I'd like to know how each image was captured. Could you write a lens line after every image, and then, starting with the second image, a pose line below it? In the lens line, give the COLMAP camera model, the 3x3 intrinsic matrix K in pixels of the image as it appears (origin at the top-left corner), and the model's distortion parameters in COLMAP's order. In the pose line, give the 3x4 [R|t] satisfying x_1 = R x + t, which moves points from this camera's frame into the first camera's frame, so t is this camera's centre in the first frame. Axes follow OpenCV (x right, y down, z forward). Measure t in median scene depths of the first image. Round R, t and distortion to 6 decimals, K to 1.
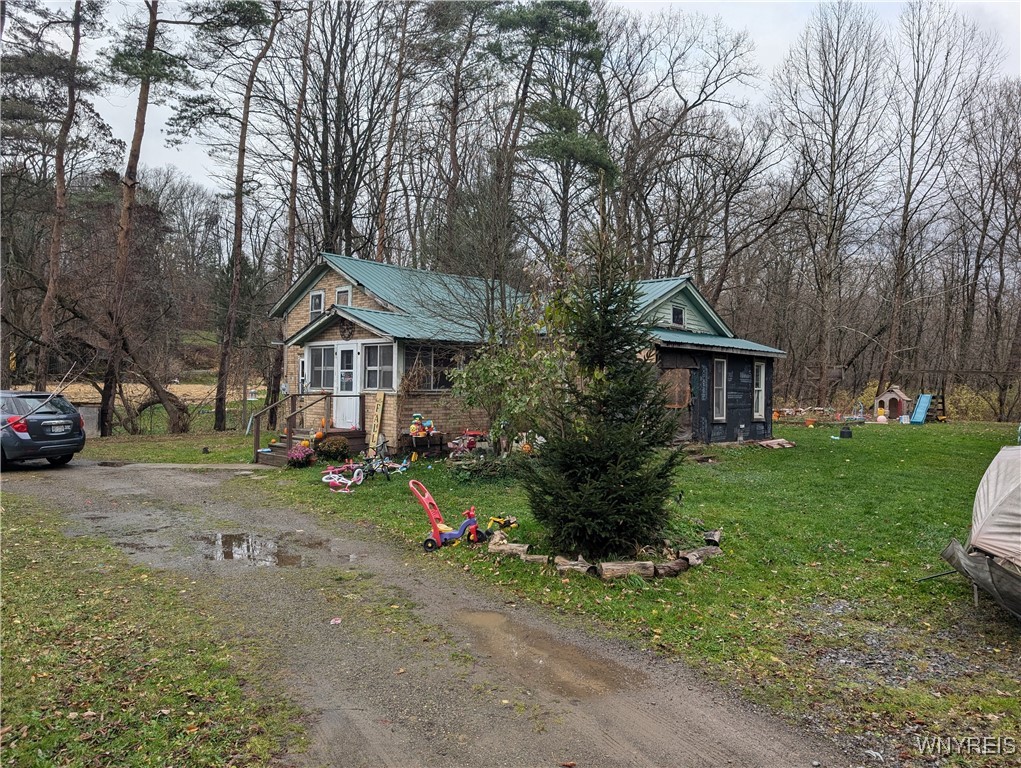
lens RADIAL K [[721.7, 0, 507.7], [0, 721.7, 384.8], [0, 0, 1]] dist [0.007792, -0.006067]
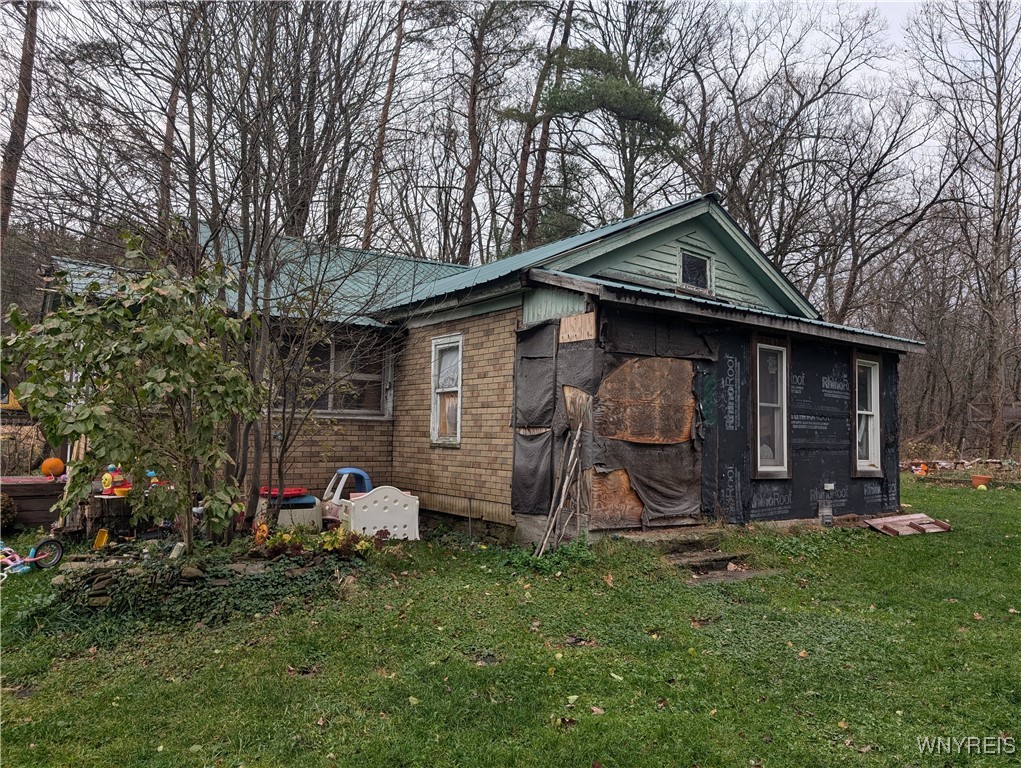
lens RADIAL K [[721.7, 0, 513.8], [0, 721.7, 383.0], [0, 0, 1]] dist [0.007792, -0.006067]
pose [[0.985220, -0.005863, -0.171196, 0.193136], [-0.006692, 0.997334, -0.072671, 0.023817], [0.171166, 0.072743, 0.982553, 0.465588]]
